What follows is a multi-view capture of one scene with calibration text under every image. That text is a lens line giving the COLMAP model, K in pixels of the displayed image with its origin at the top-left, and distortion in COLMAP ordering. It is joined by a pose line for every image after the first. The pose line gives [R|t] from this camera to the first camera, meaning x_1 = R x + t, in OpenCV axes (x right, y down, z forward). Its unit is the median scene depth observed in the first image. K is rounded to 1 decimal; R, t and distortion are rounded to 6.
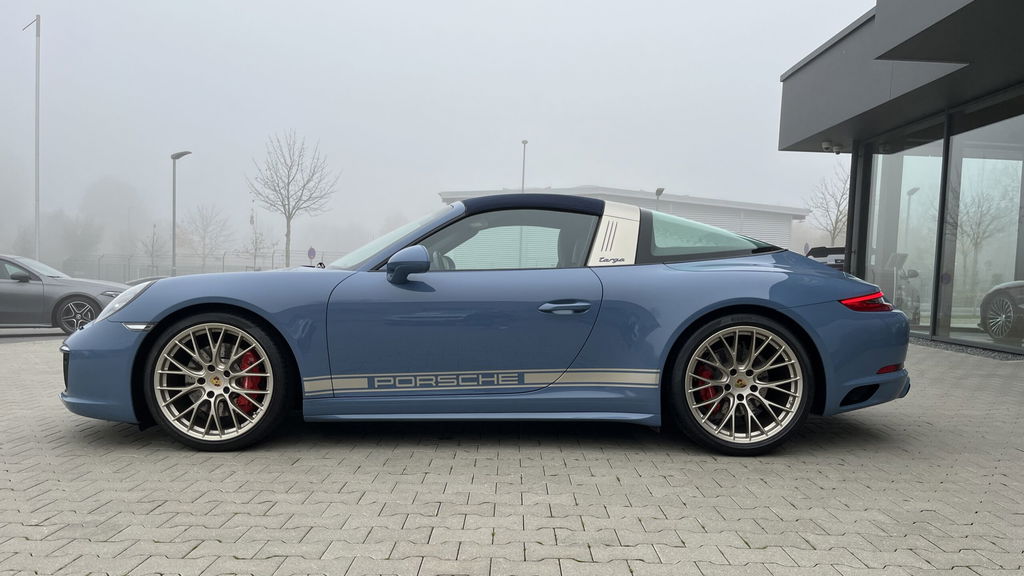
lens RADIAL K [[798.0, 0, 512.5], [0, 798.0, 311.9], [0, 0, 1]] dist [0.004406, -0.006763]
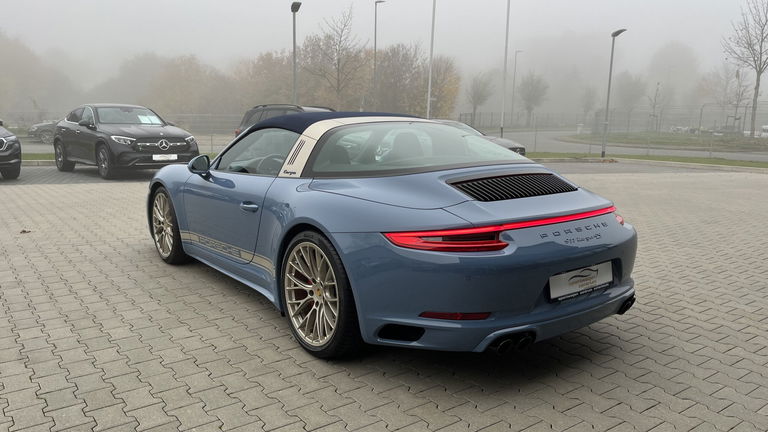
lens RADIAL K [[606.1, 0, 379.9], [0, 606.1, 231.4], [0, 0, 1]] dist [0.019393, 0.006848]
pose [[0.595503, 0.149640, -0.789294, 1.008849], [-0.037938, 0.986641, 0.158431, -0.135675], [0.802457, -0.064402, 0.593224, 0.573217]]
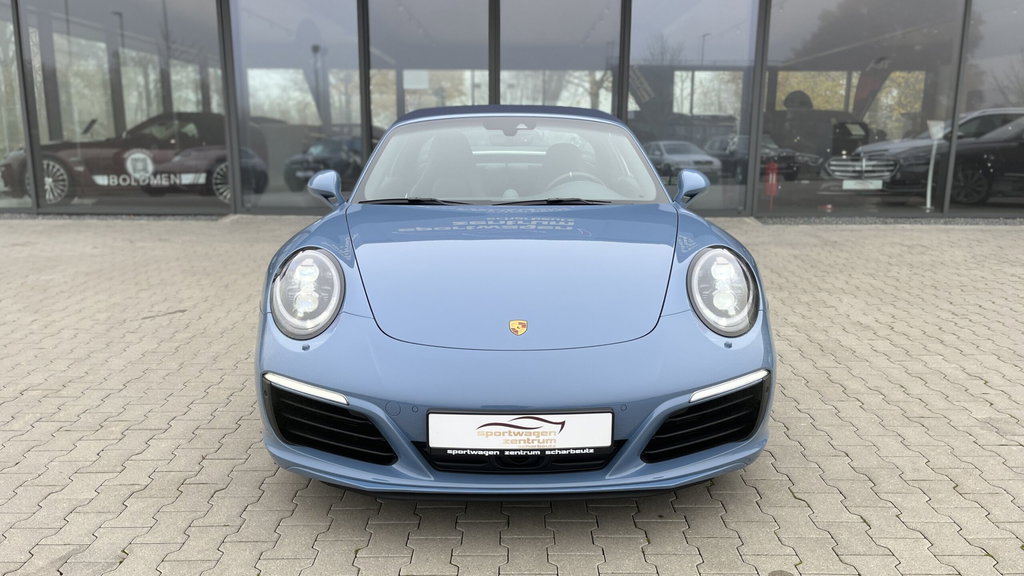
lens RADIAL K [[815.3, 0, 508.9], [0, 815.3, 292.0], [0, 0, 1]] dist [0.023963, -0.011392]
pose [[0.007494, -0.214341, 0.976730, -1.219863], [0.056791, 0.975272, 0.213586, -0.174656], [-0.998358, 0.053869, 0.019481, 1.215969]]
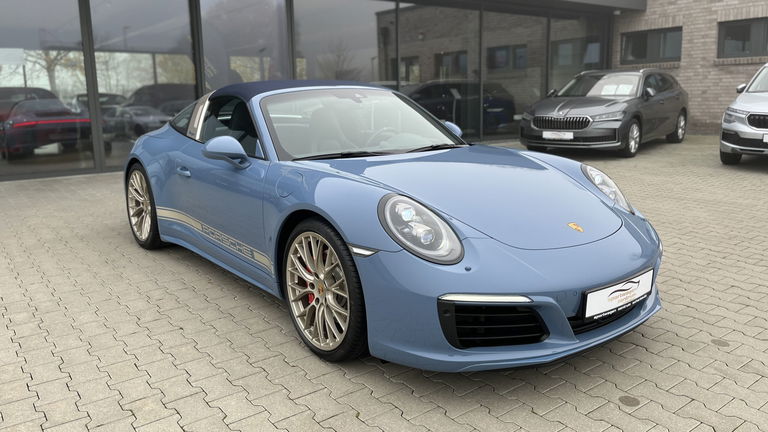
lens RADIAL K [[594.0, 0, 375.8], [0, 594.0, 192.4], [0, 0, 1]] dist [0.059153, -0.086820]
pose [[-0.600615, -0.139384, 0.787295, -0.996353], [0.051189, 0.975963, 0.211838, -0.209316], [-0.797898, 0.167534, -0.579043, 1.812995]]
